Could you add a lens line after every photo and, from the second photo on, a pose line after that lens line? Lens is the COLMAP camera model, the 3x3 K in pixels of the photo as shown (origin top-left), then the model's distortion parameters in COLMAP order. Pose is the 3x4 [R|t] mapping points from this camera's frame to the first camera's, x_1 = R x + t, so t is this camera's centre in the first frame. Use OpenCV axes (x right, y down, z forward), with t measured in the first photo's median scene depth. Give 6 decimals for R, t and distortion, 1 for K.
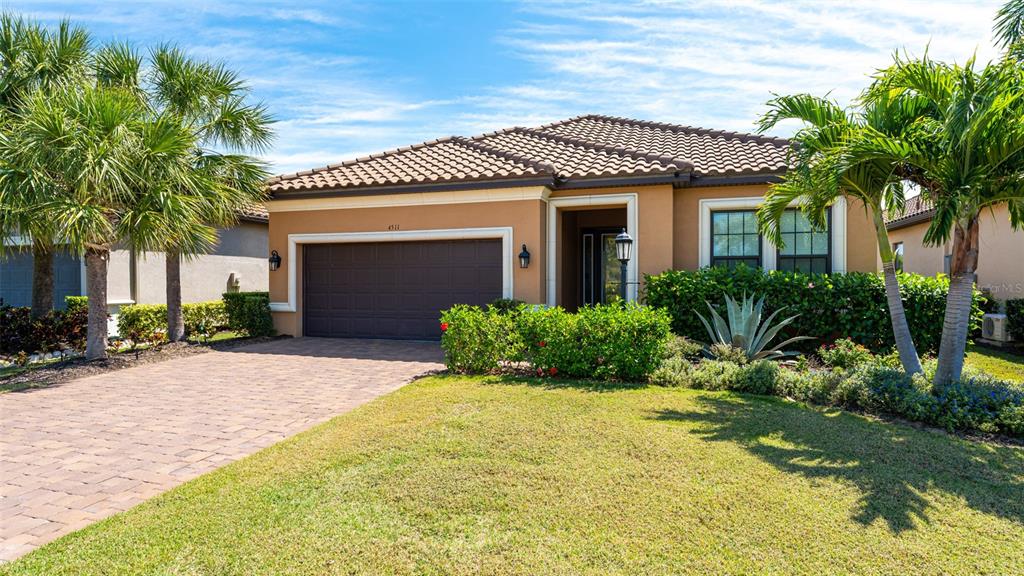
lens RADIAL K [[544.8, 0, 515.5], [0, 544.8, 264.3], [0, 0, 1]] dist [-0.002461, 0.000243]
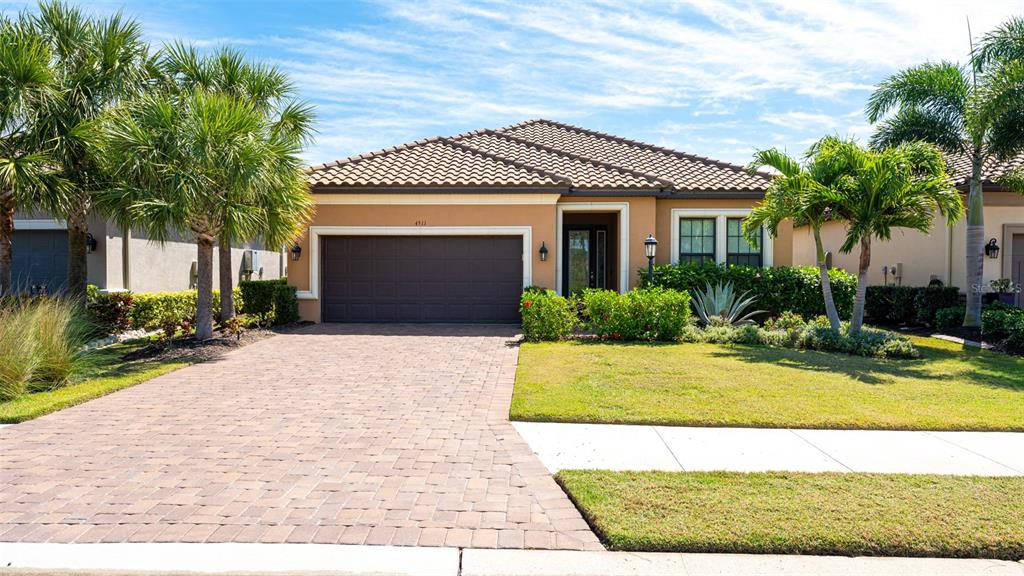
lens RADIAL K [[665.7, 0, 512.0], [0, 665.7, 288.0], [0, 0, 1]] dist [0.008798, -0.000174]
pose [[0.958605, -0.000630, 0.284740, -0.404789], [-0.014062, 0.998673, 0.049550, -0.004597], [-0.284394, -0.051503, 0.957323, -0.346395]]
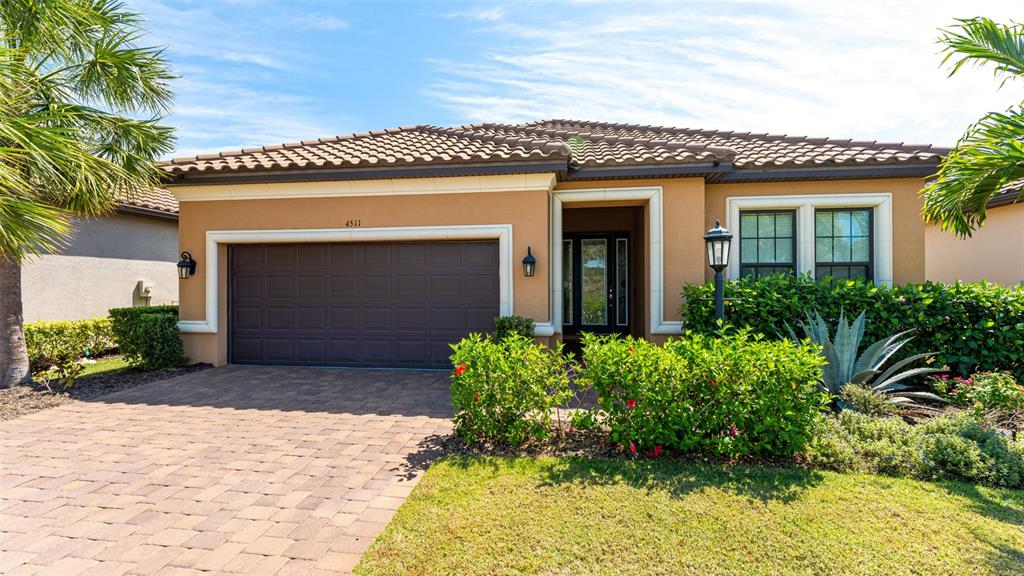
lens RADIAL K [[441.0, 0, 514.2], [0, 441.0, 276.5], [0, 0, 1]] dist [-0.001104, -0.000290]
pose [[0.985712, 0.001988, 0.168425, -0.096510], [-0.003982, 0.999926, 0.011501, -0.000062], [-0.168390, -0.012007, 0.985647, 0.319132]]
